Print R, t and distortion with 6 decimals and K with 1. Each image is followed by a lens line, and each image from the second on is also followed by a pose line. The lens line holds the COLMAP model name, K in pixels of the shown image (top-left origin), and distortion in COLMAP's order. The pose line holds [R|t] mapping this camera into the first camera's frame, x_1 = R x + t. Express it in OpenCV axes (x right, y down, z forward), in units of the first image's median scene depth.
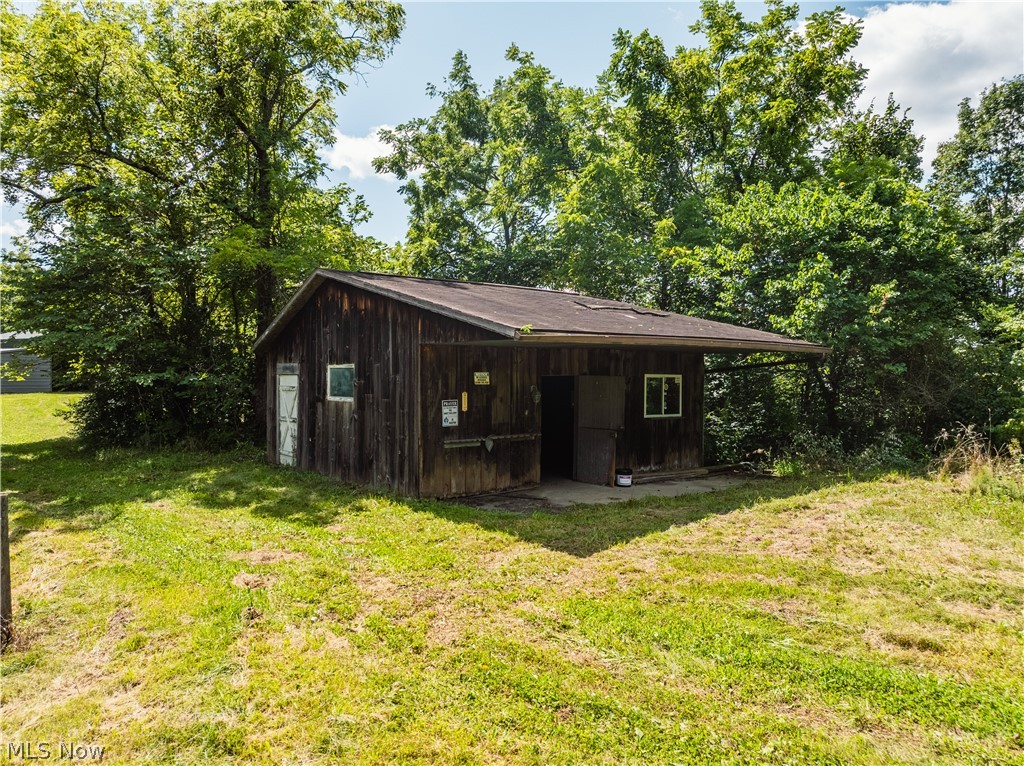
lens RADIAL K [[702.6, 0, 515.8], [0, 702.6, 381.0], [0, 0, 1]] dist [-0.023146, 0.009560]
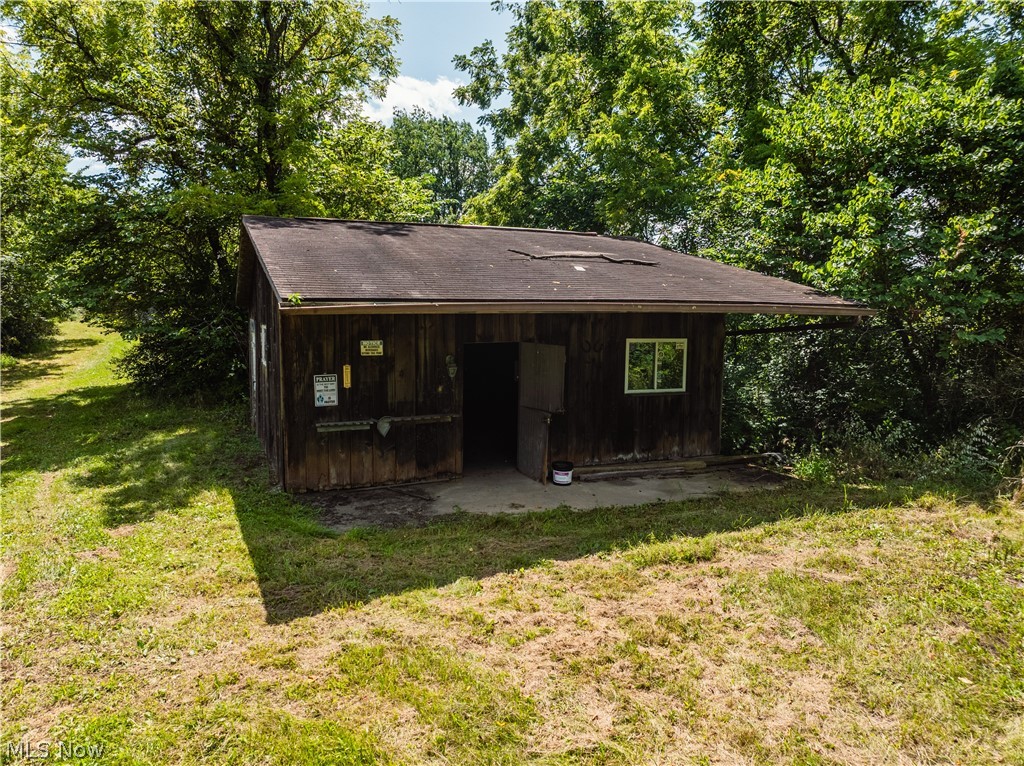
lens RADIAL K [[702.6, 0, 508.9], [0, 702.6, 383.7], [0, 0, 1]] dist [-0.023146, 0.009560]
pose [[0.966612, 0.031030, -0.254358, 0.273313], [-0.007333, 0.995584, 0.093588, -0.034809], [0.256139, -0.088598, 0.962571, 0.210788]]
